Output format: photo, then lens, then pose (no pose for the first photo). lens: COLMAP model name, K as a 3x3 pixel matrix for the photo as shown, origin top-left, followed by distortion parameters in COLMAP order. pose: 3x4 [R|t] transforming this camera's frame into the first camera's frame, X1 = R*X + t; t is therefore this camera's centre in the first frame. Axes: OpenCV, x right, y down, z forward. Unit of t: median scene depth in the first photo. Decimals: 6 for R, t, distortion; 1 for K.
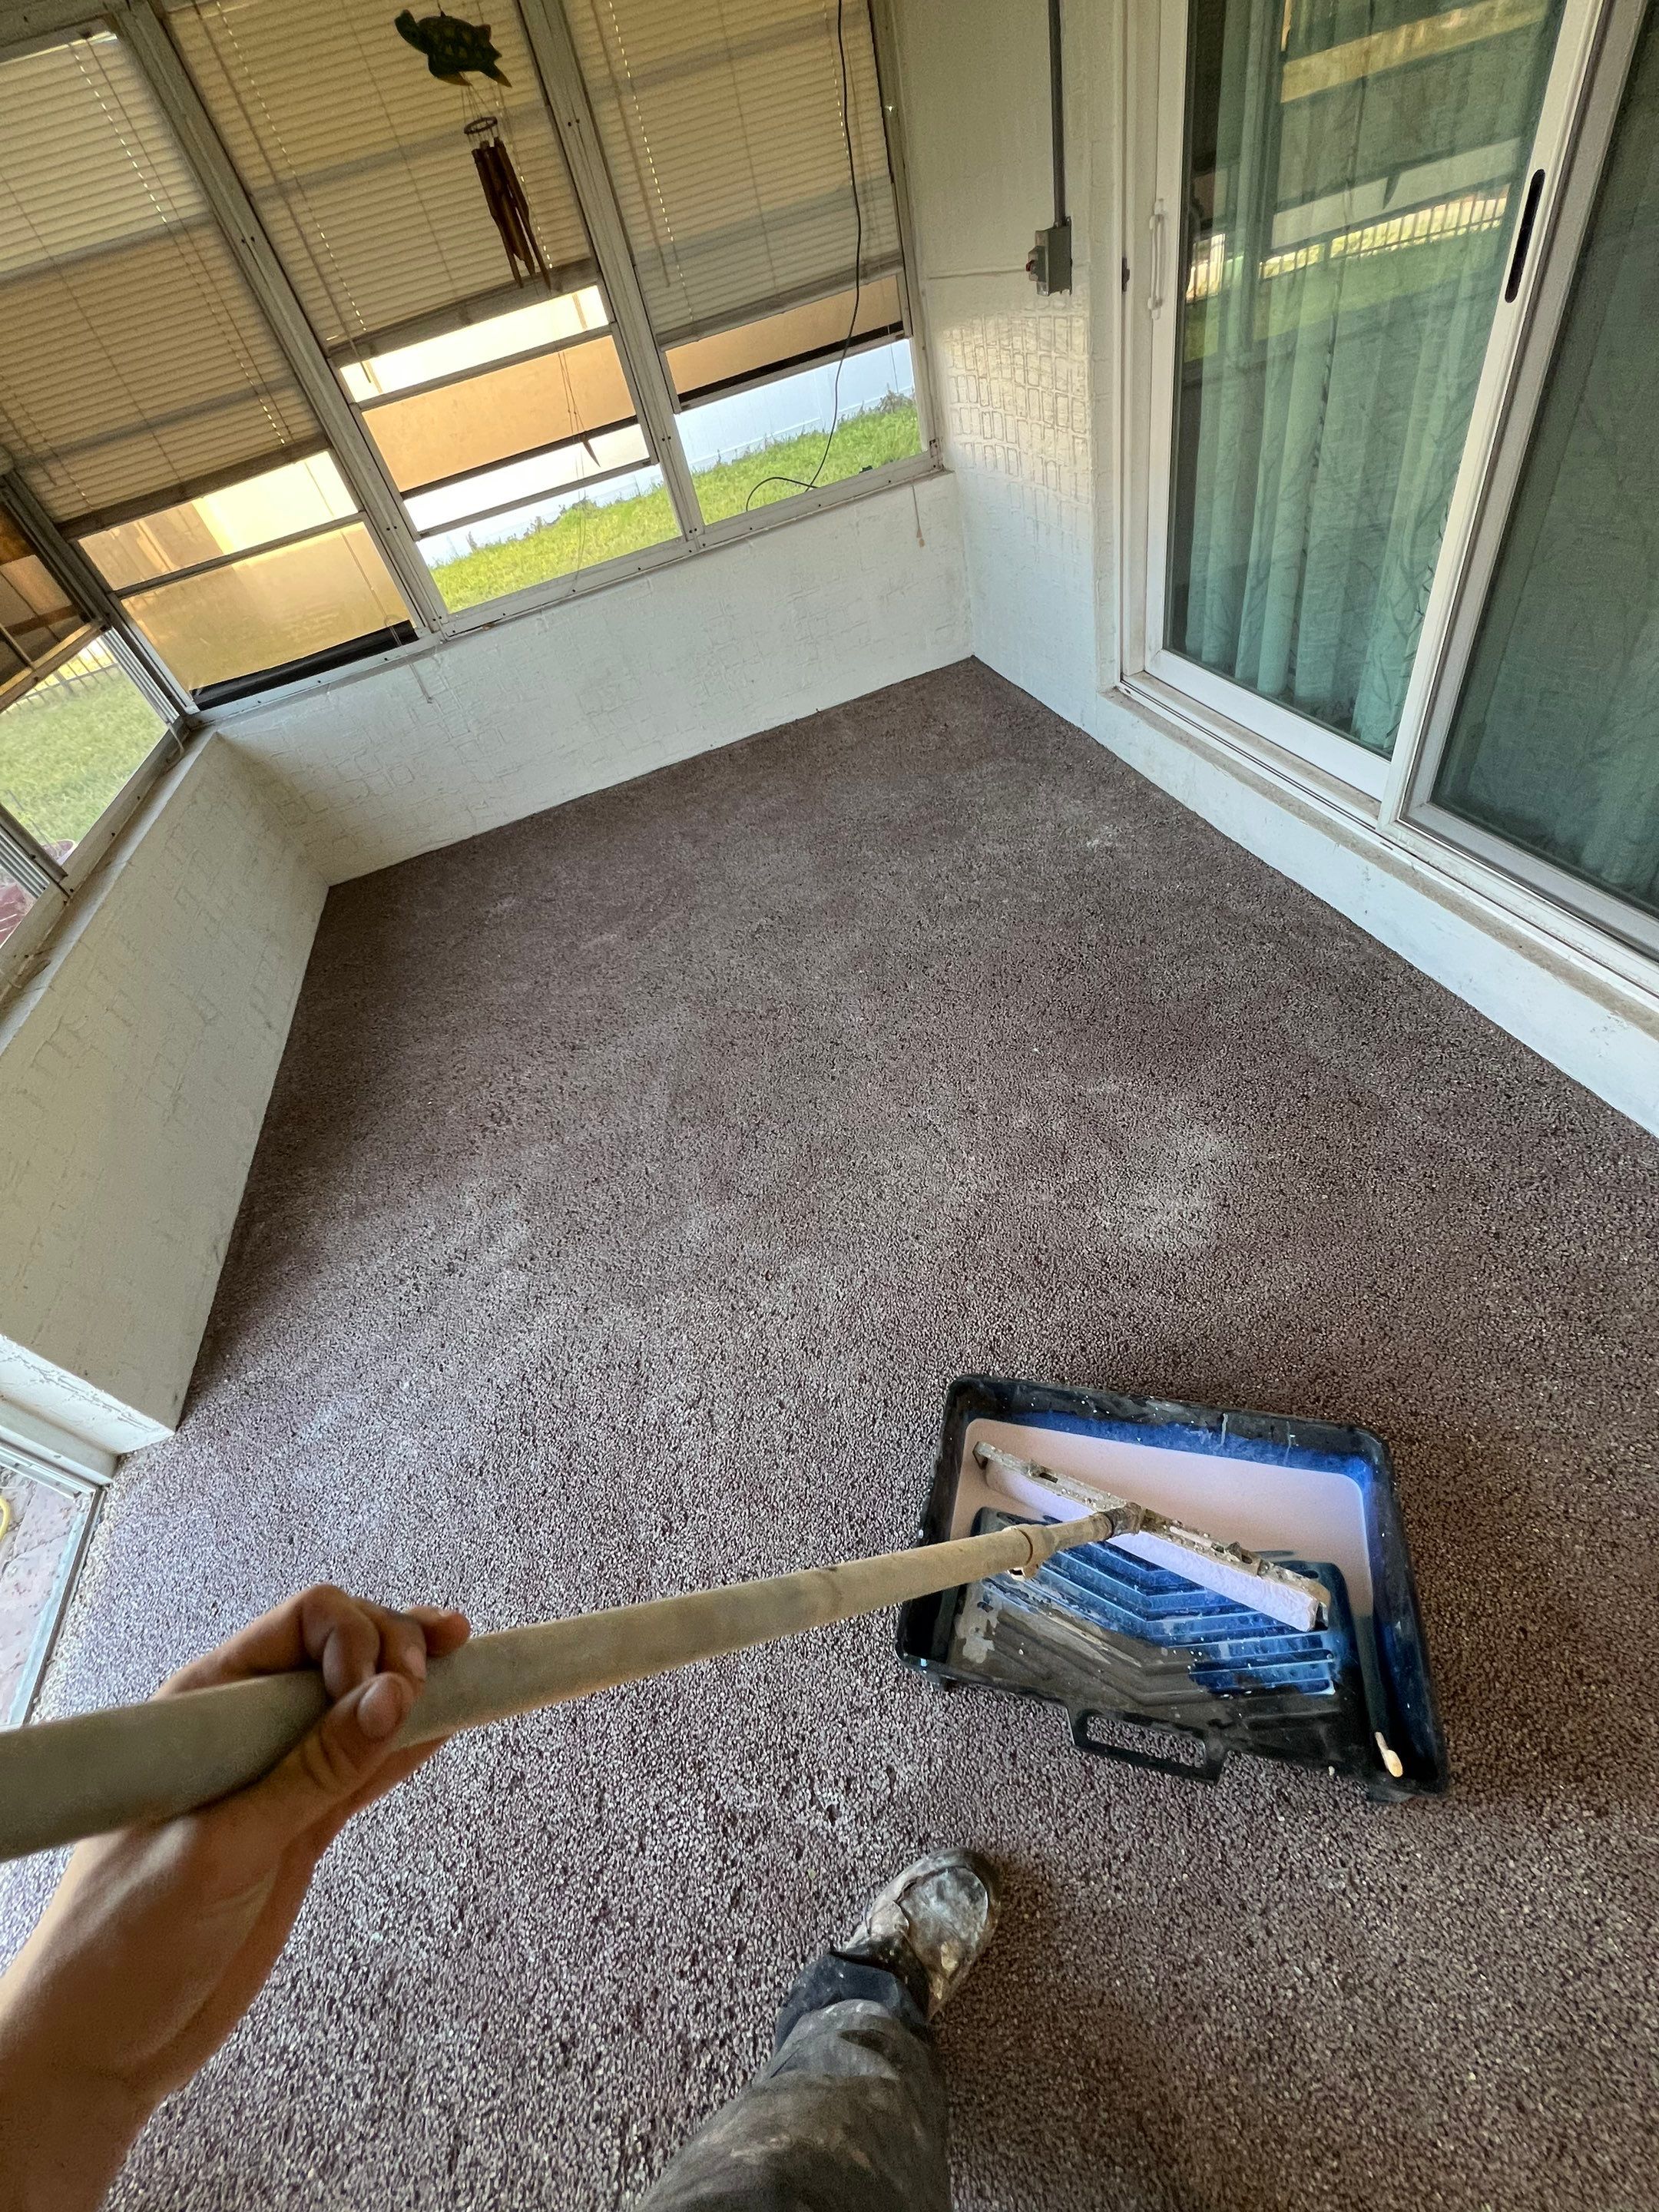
lens RADIAL K [[883.7, 0, 835.1], [0, 883.7, 1117.5], [0, 0, 1]] dist [0.001435, -0.000434]
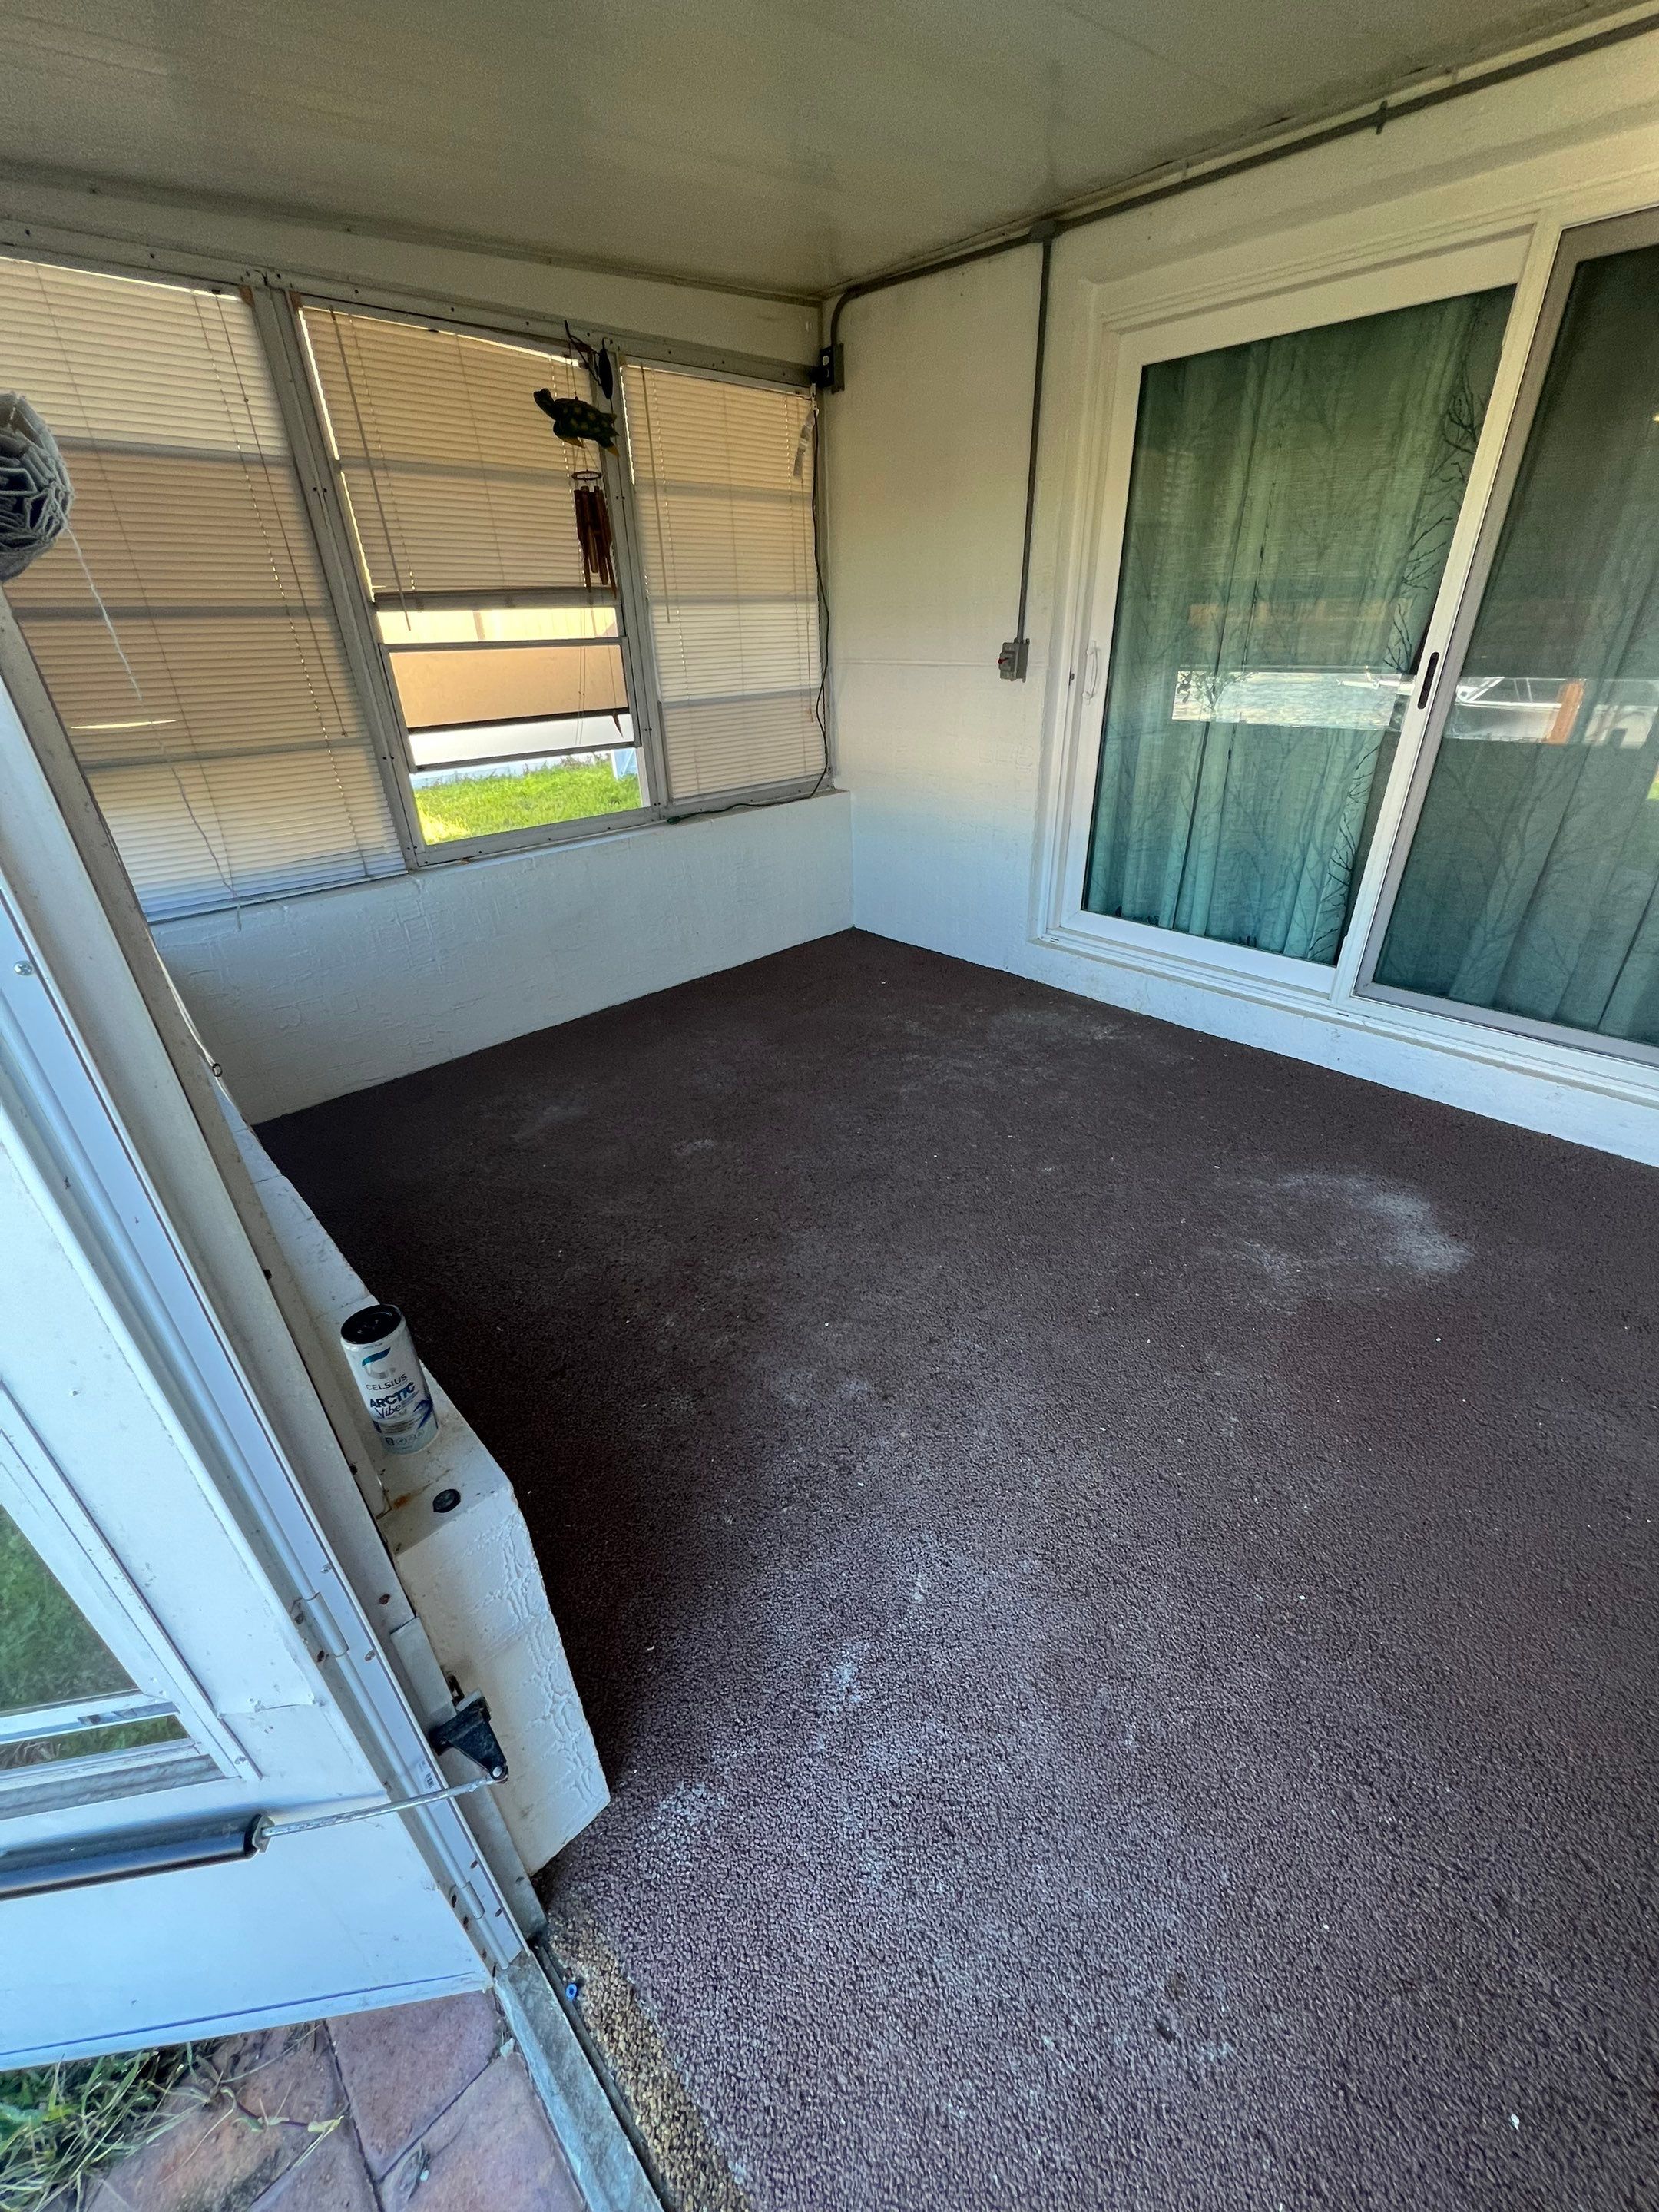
lens RADIAL K [[883.7, 0, 838.1], [0, 883.7, 1116.6], [0, 0, 1]] dist [0.001435, -0.000434]
pose [[0.875860, -0.047563, 0.480216, -0.605803], [0.206398, 0.936438, -0.283696, 0.071531], [-0.436199, 0.347594, 0.830005, 0.145445]]
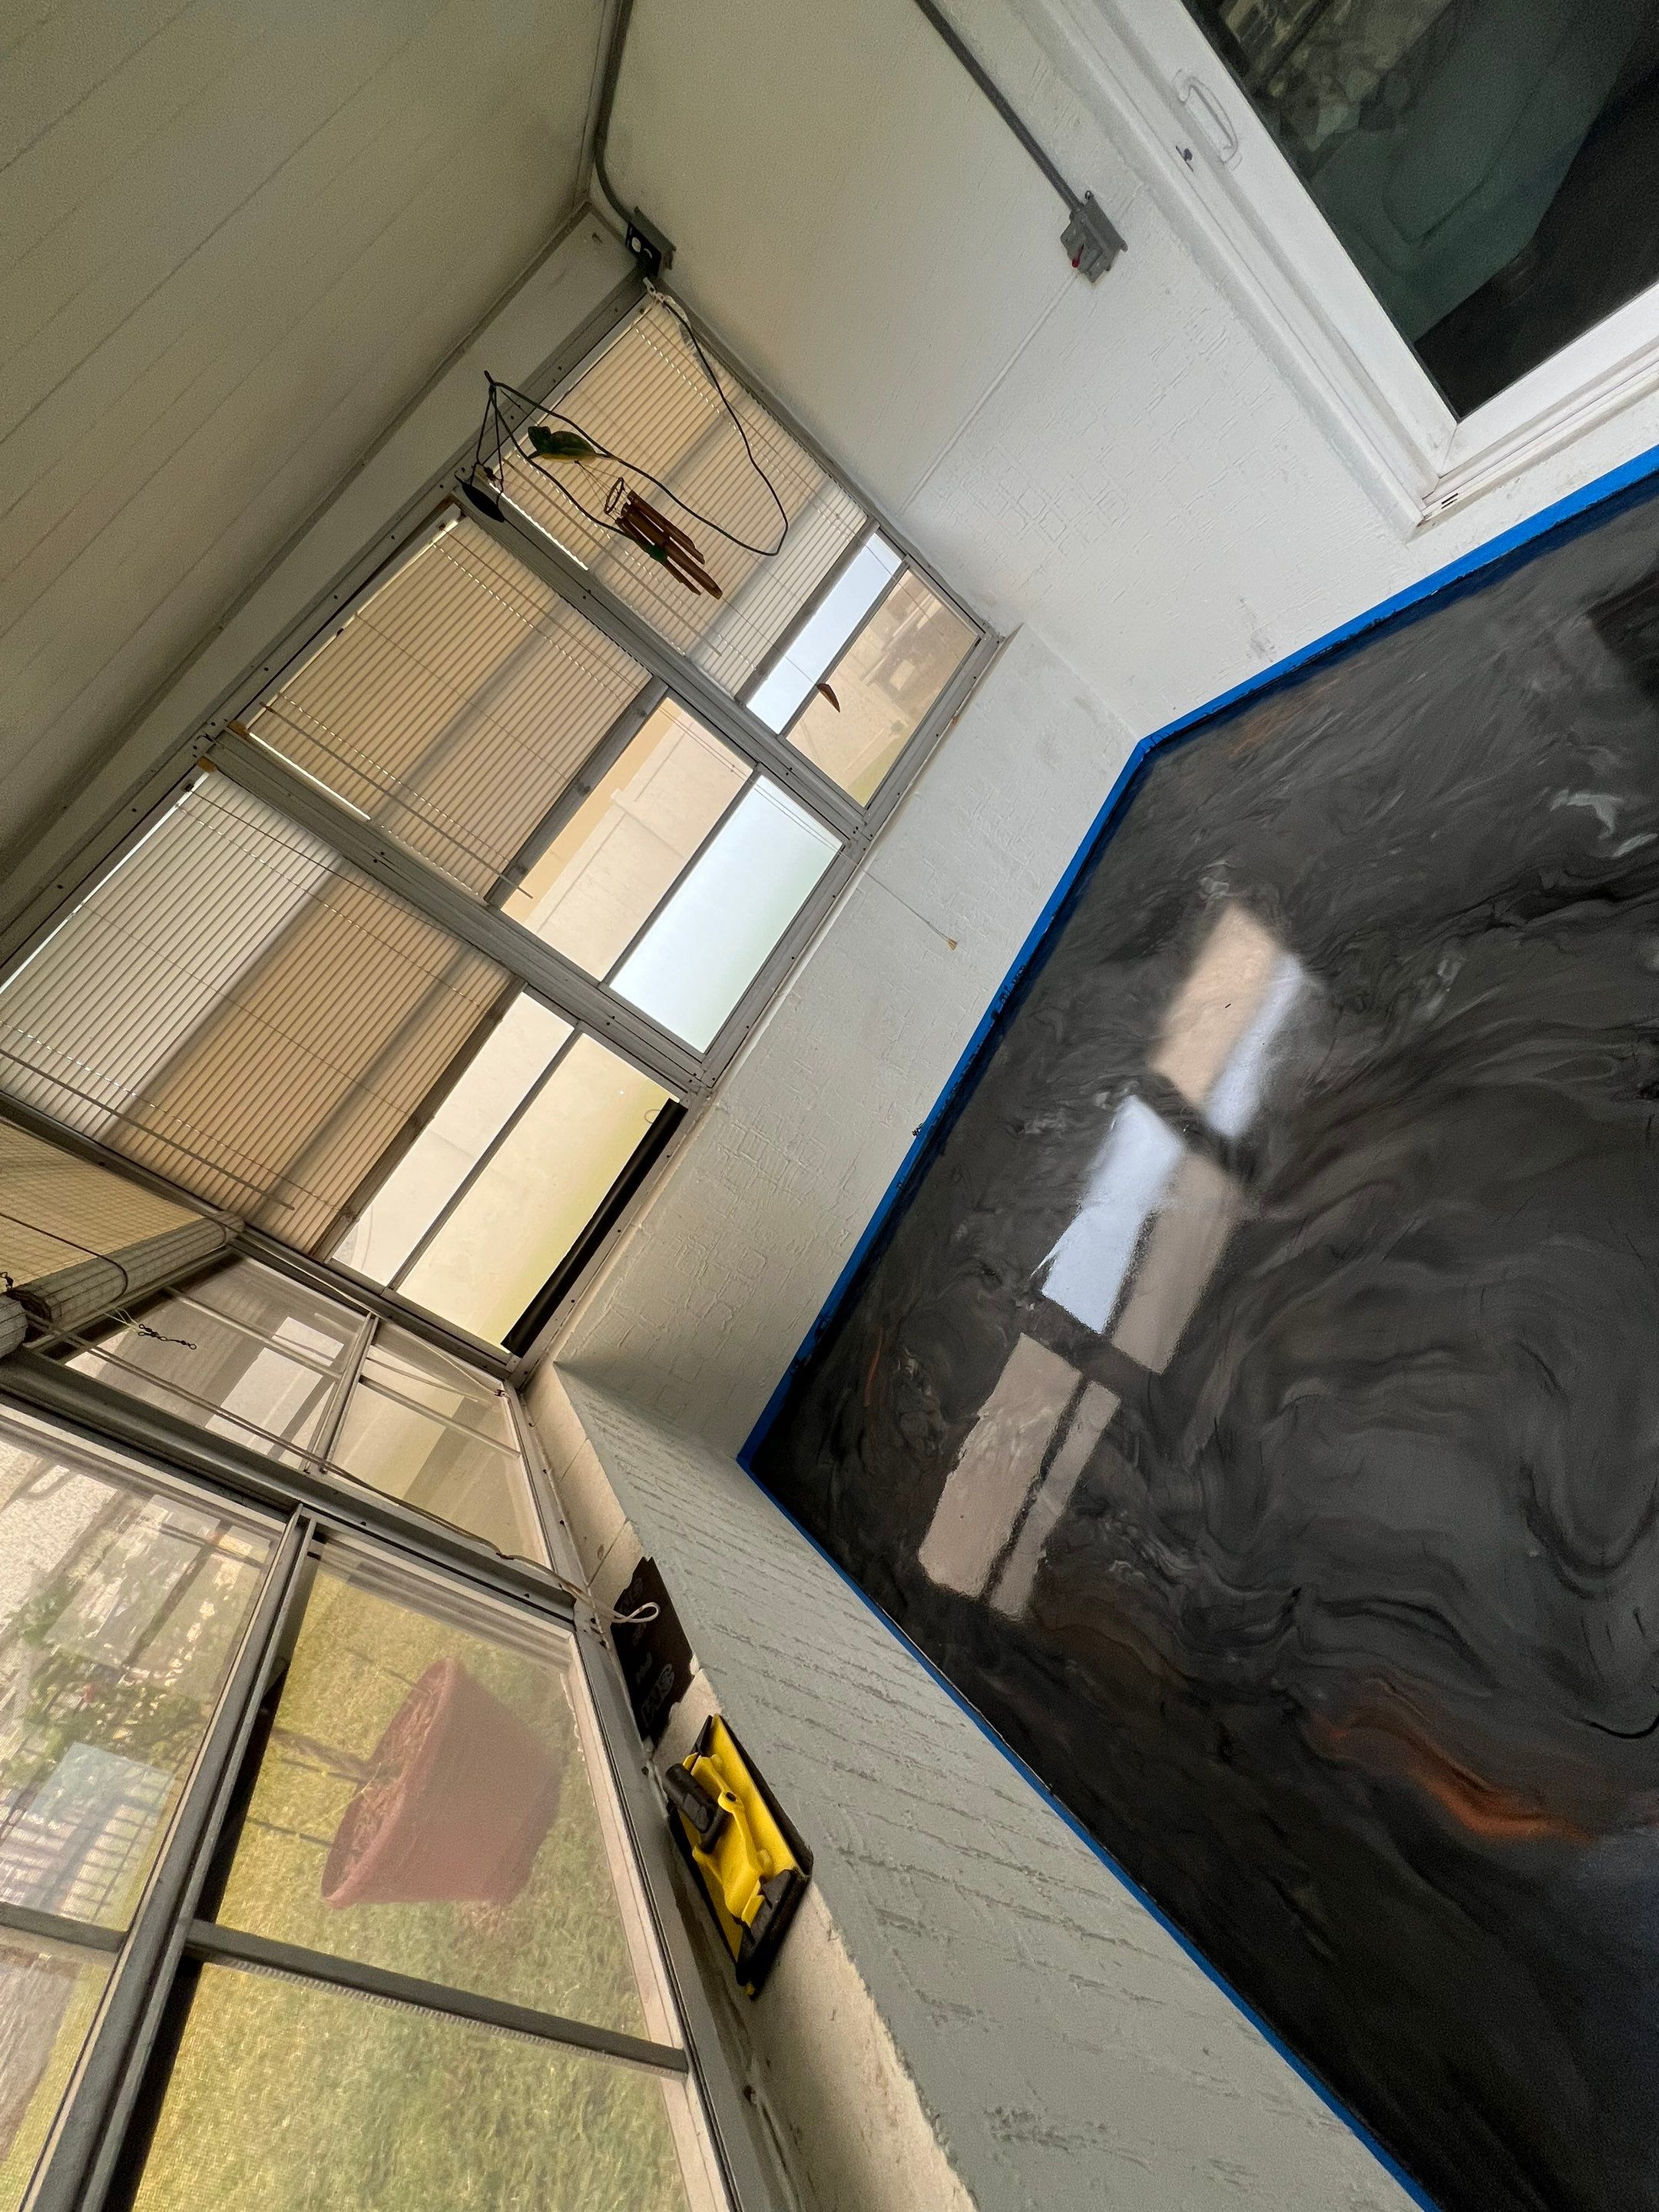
lens RADIAL K [[883.7, 0, 831.3], [0, 883.7, 1114.1], [0, 0, 1]] dist [0.001435, -0.000434]
pose [[0.748261, -0.660517, 0.061838, -0.496618], [0.607342, 0.644542, -0.464437, -0.101845], [0.266911, 0.385076, 0.883445, 0.381680]]
